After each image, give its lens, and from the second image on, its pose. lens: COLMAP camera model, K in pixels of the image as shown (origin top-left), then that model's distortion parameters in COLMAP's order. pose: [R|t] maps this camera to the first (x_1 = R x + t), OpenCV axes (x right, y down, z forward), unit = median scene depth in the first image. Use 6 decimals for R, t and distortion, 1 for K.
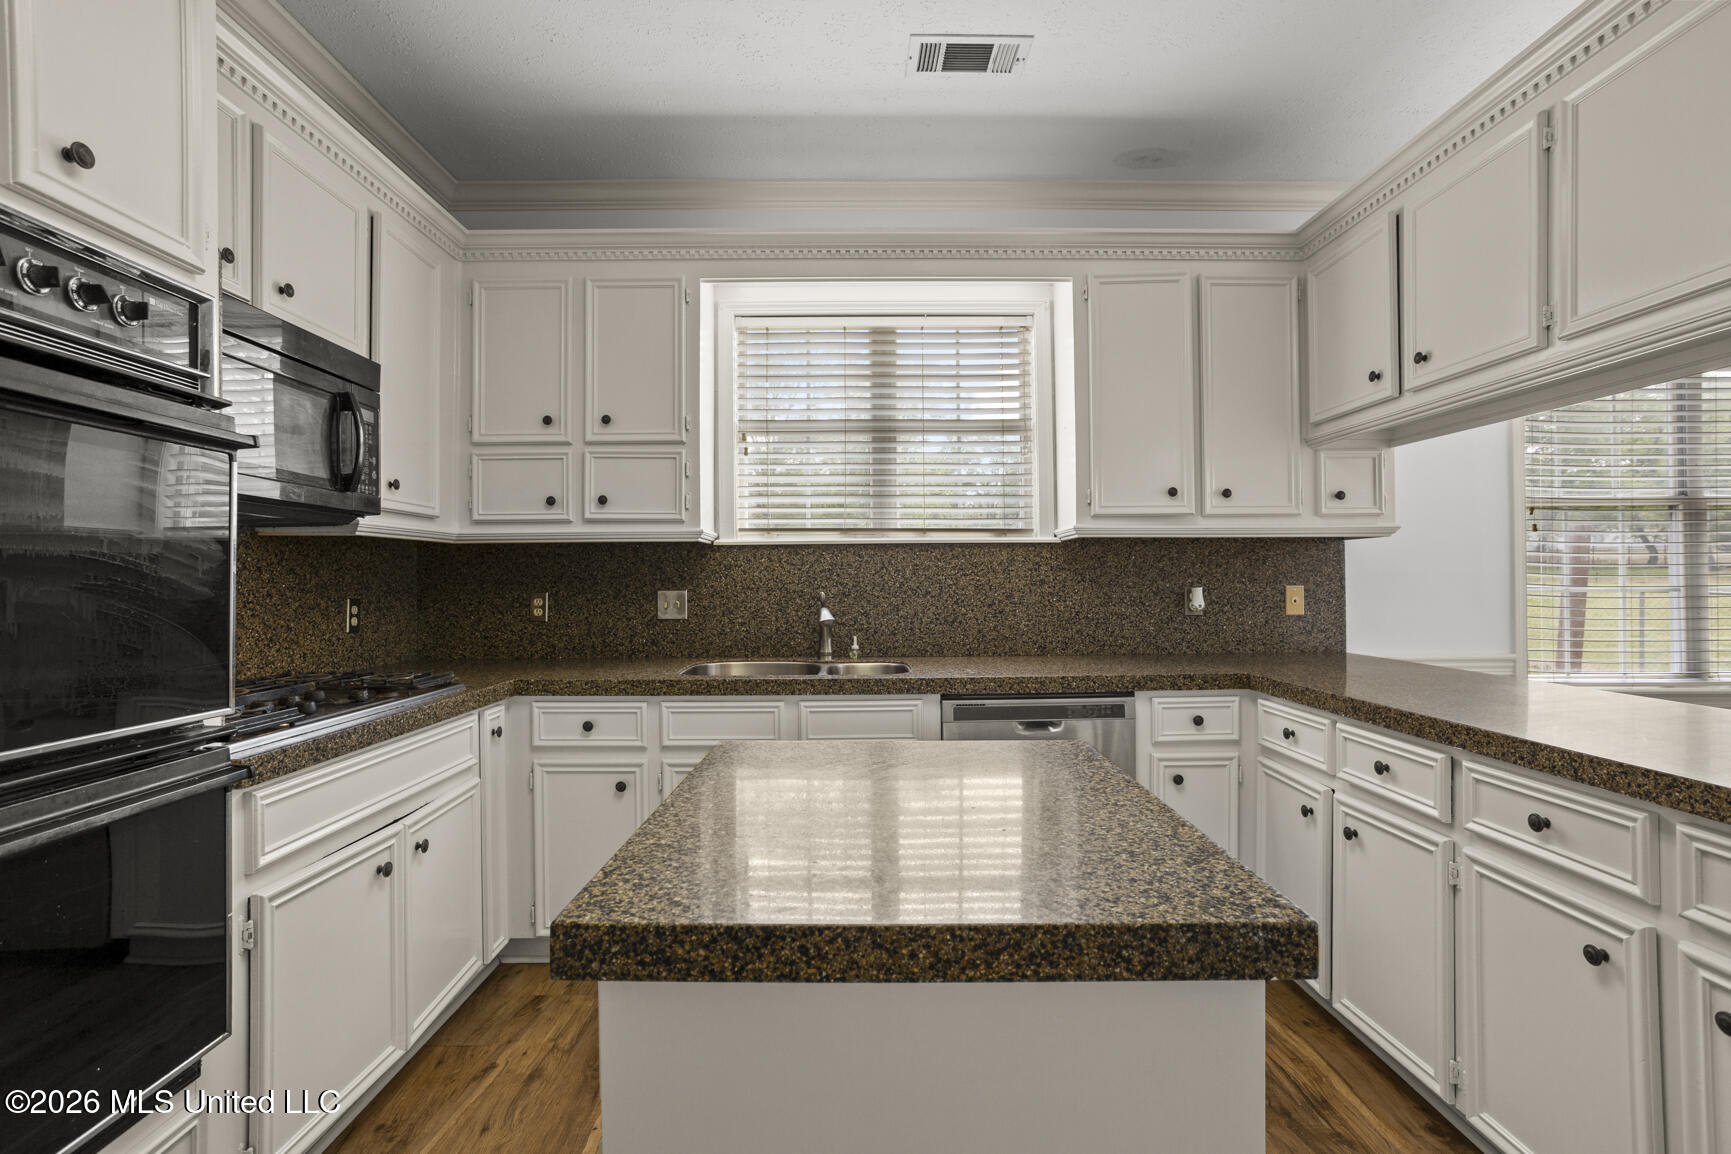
lens RADIAL K [[842.4, 0, 872.9], [0, 842.4, 551.7], [0, 0, 1]] dist [-0.051109, 0.031486]
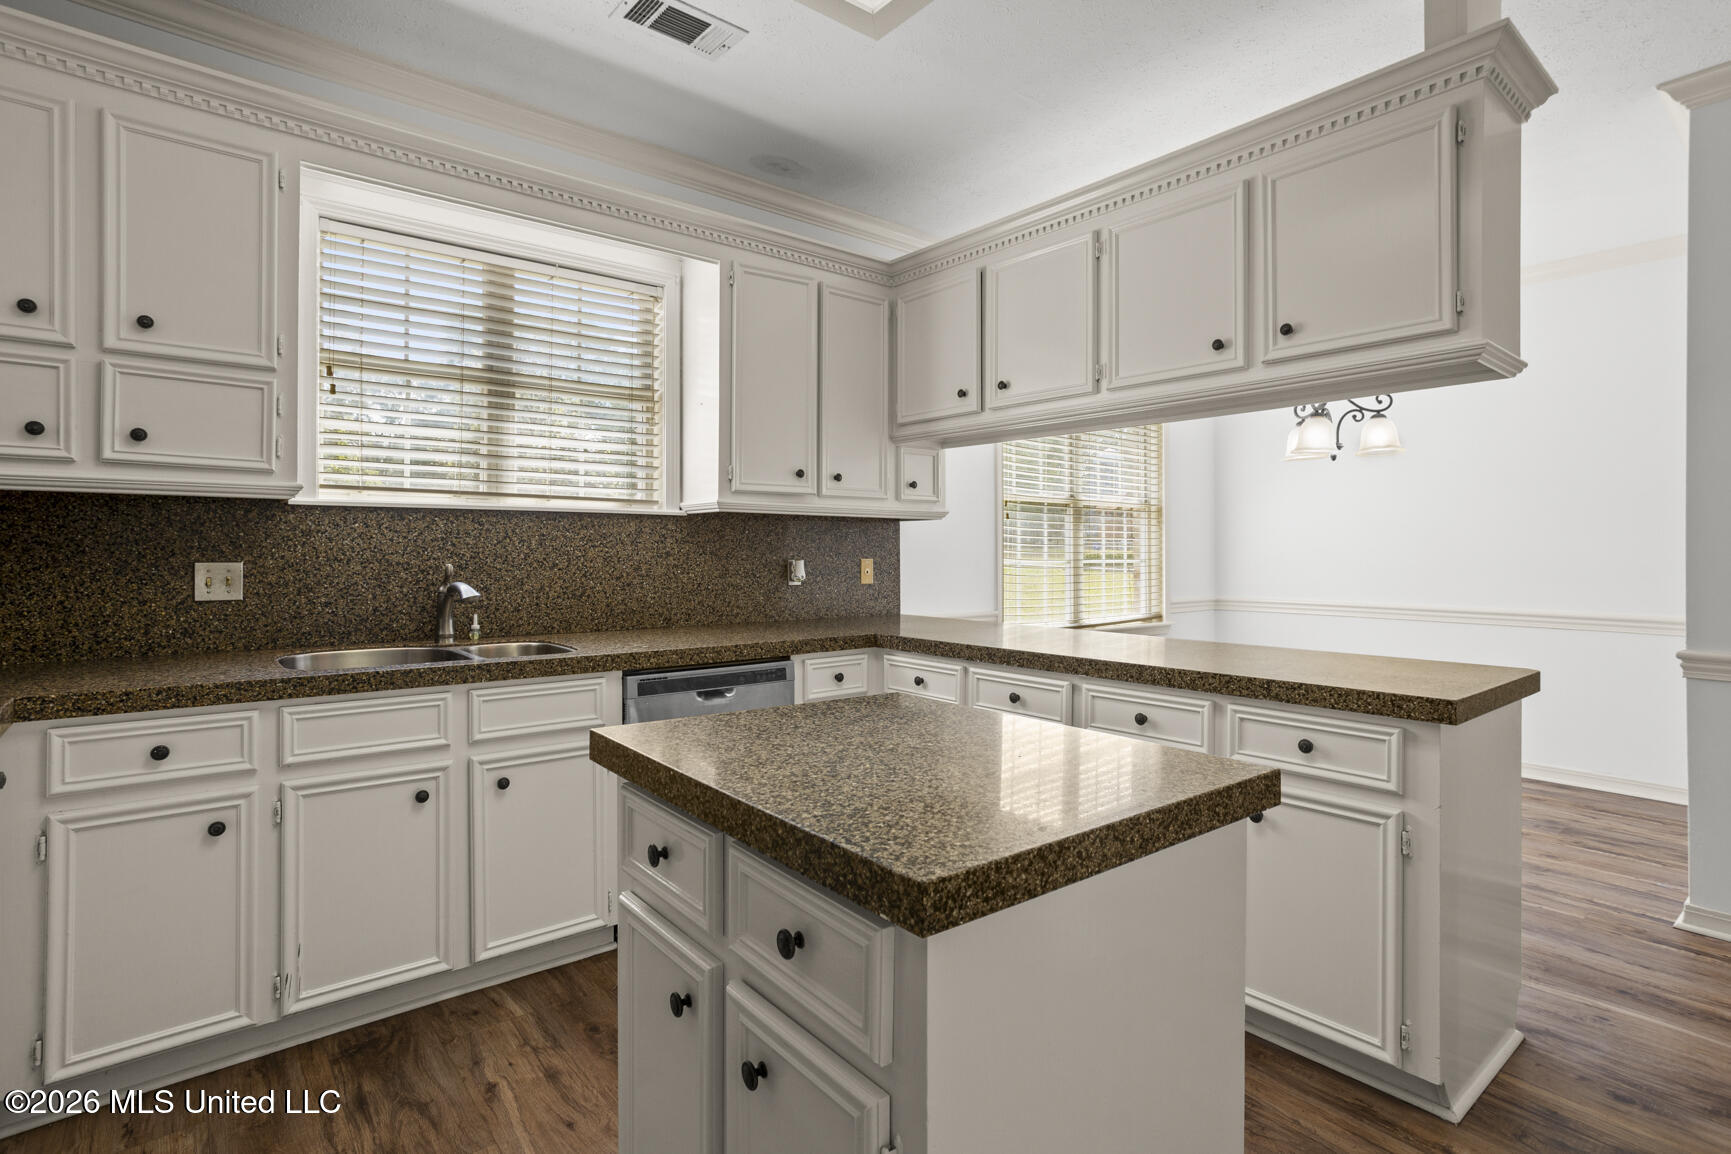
lens RADIAL K [[860.2, 0, 869.8], [0, 860.2, 520.7], [0, 0, 1]] dist [-0.052036, 0.036061]
pose [[0.781423, 0.030479, 0.623257, -0.274024], [-0.028205, 0.999511, -0.013517, 0.003288], [-0.623364, -0.007017, 0.781900, 0.053310]]
